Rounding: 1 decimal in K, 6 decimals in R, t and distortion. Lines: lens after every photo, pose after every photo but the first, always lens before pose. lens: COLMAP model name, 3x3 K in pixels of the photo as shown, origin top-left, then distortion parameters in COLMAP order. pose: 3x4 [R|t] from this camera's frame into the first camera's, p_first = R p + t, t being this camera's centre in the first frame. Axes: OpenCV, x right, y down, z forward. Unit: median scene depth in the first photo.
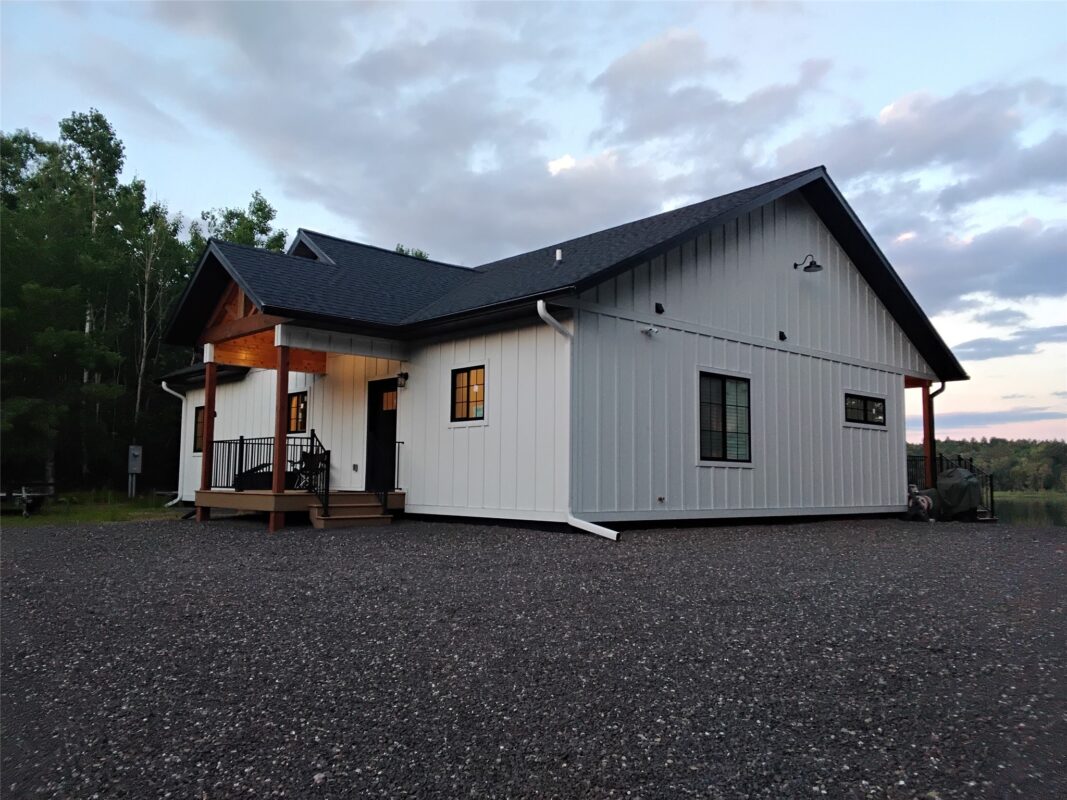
lens RADIAL K [[847.7, 0, 533.5], [0, 847.7, 400.0], [0, 0, 1]] dist [0.035624, -0.002321]
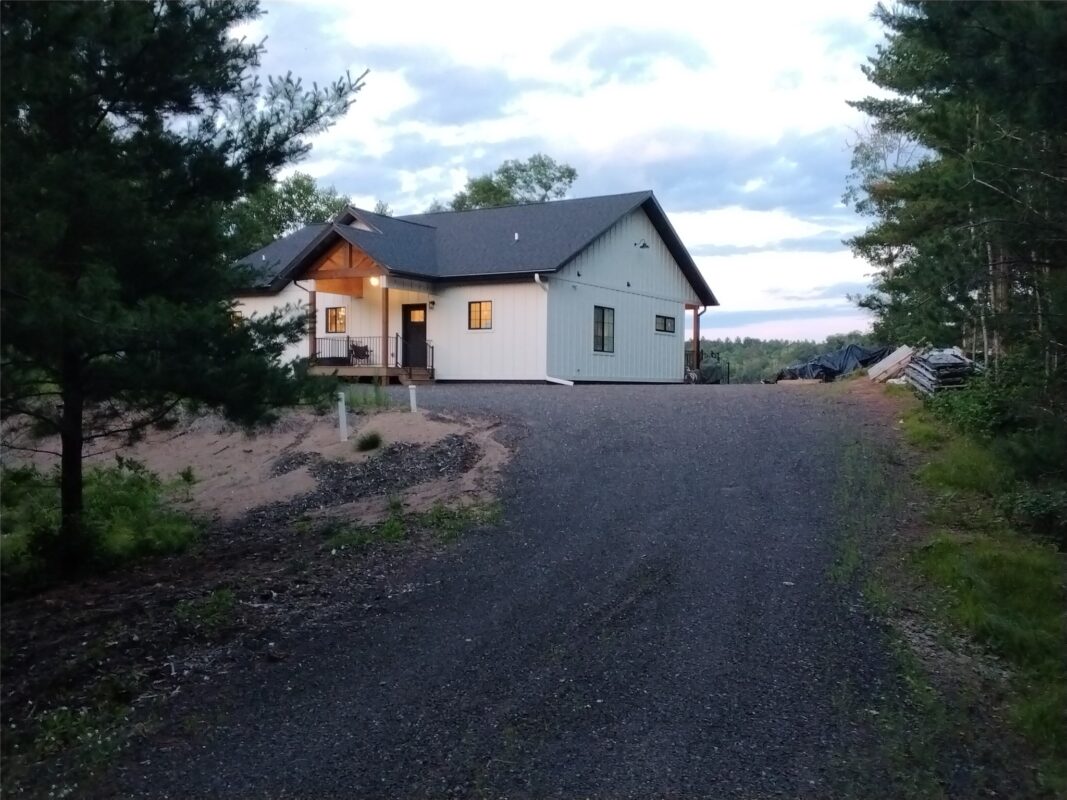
lens RADIAL K [[847.7, 0, 533.5], [0, 847.7, 400.0], [0, 0, 1]] dist [0.035624, -0.002321]
pose [[0.965703, -0.006948, 0.259555, -0.409081], [-0.025094, 0.992465, 0.119934, -0.044378], [-0.258433, -0.122333, 0.958252, -0.778330]]
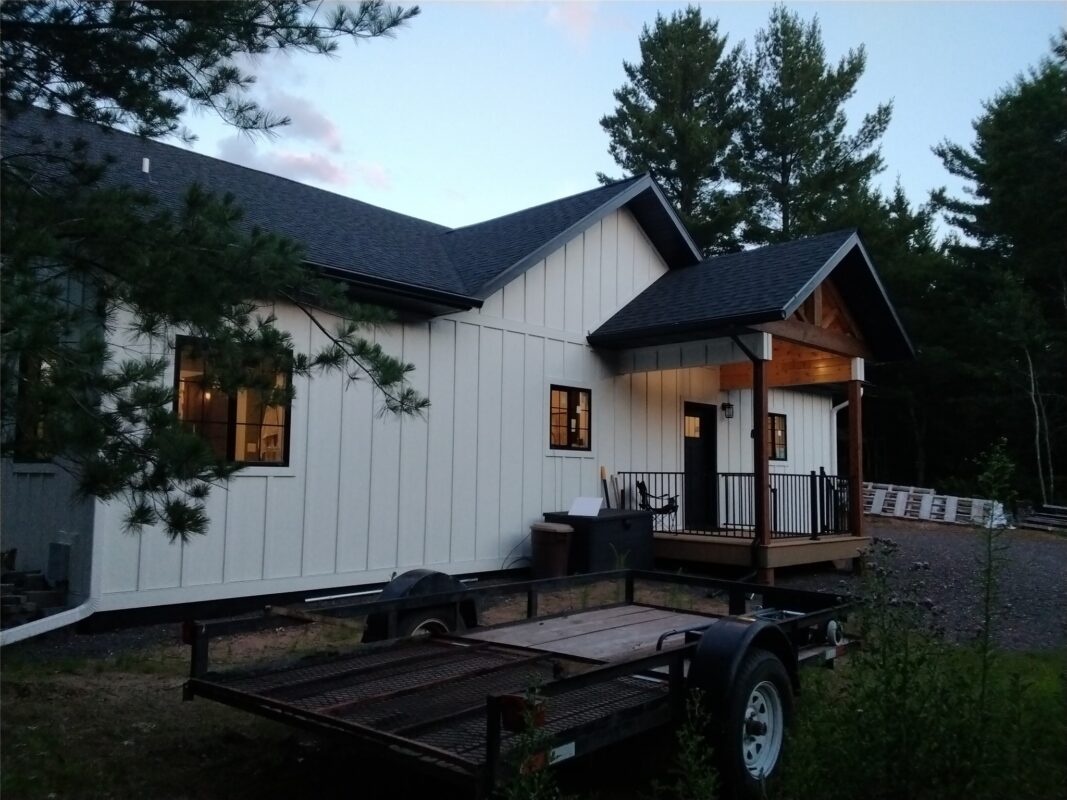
lens RADIAL K [[847.7, 0, 533.5], [0, 847.7, 400.0], [0, 0, 1]] dist [0.035624, -0.002321]
pose [[-0.078693, 0.071305, 0.994346, -1.081834], [-0.110638, 0.990652, -0.079796, 0.064830], [-0.990740, -0.116292, -0.070068, 1.269371]]
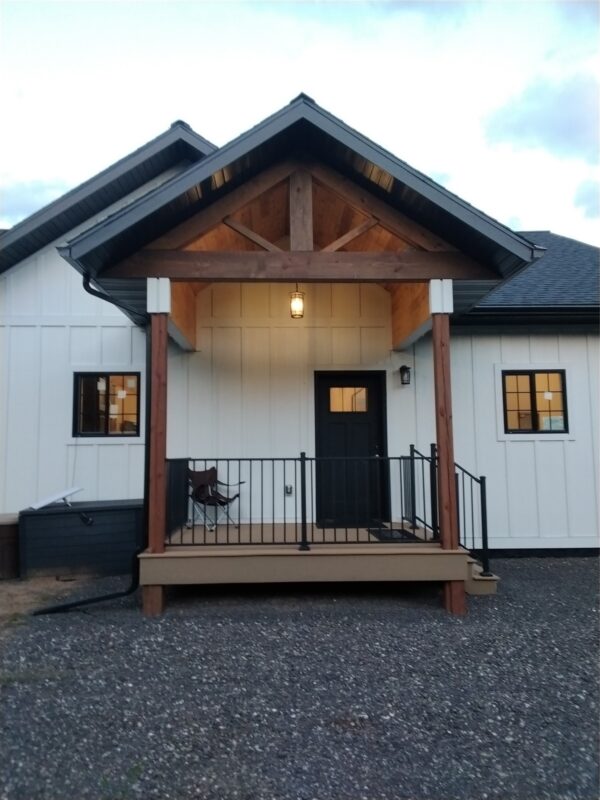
lens RADIAL K [[635.6, 0, 300.0], [0, 635.6, 400.0], [0, 0, 1]] dist [0.035624, -0.002321]
pose [[0.633756, 0.041463, 0.772421, -0.648122], [-0.053217, 0.998534, -0.009937, 0.009291], [-0.771700, -0.034809, 0.635033, 0.697130]]
